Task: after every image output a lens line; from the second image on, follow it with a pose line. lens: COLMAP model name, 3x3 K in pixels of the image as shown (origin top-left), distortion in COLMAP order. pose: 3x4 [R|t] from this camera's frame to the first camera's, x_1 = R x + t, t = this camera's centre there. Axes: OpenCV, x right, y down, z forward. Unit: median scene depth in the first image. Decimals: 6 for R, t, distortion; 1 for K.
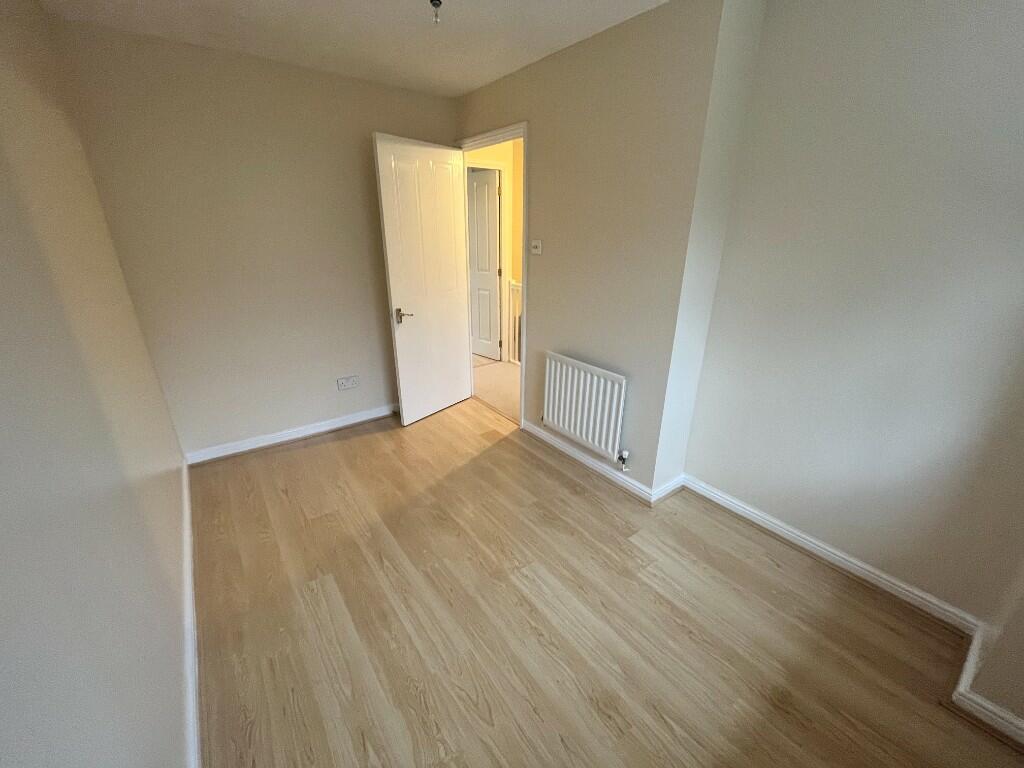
lens RADIAL K [[411.4, 0, 511.2], [0, 411.4, 385.7], [0, 0, 1]] dist [-0.003240, -0.000650]
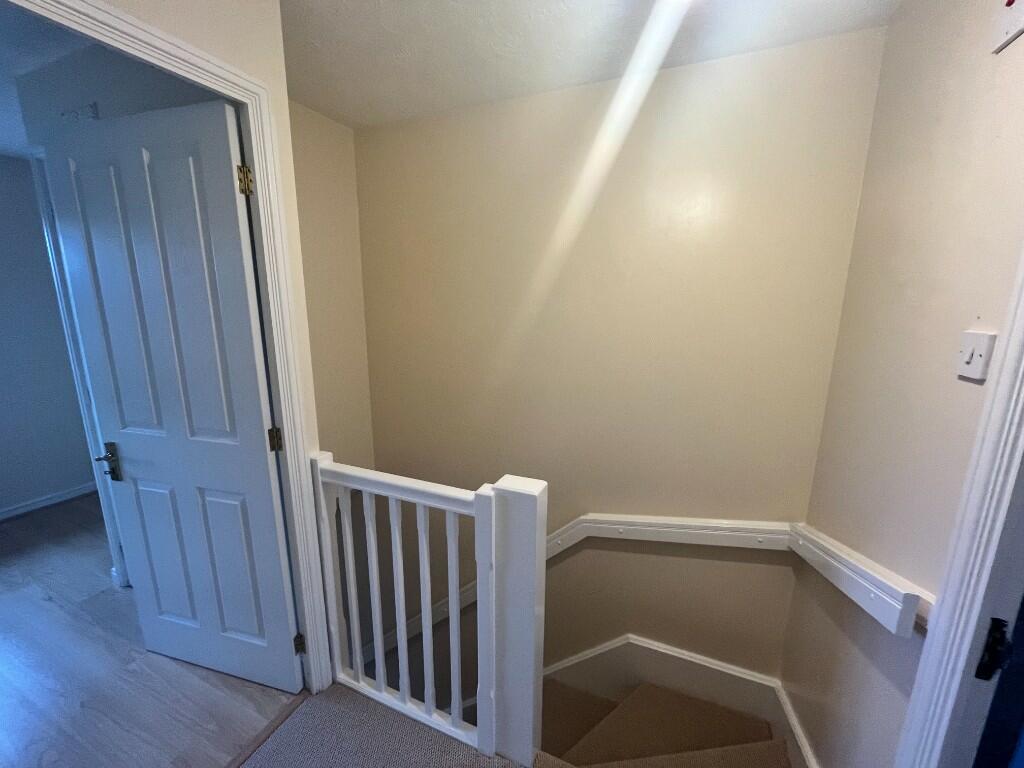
lens RADIAL K [[411.4, 0, 513.5], [0, 411.4, 382.9], [0, 0, 1]] dist [-0.003240, -0.000650]
pose [[0.869838, -0.096122, 0.483883, -0.017121], [0.174341, 0.977440, -0.119233, -0.247088], [-0.461505, 0.188074, 0.866972, 0.635159]]
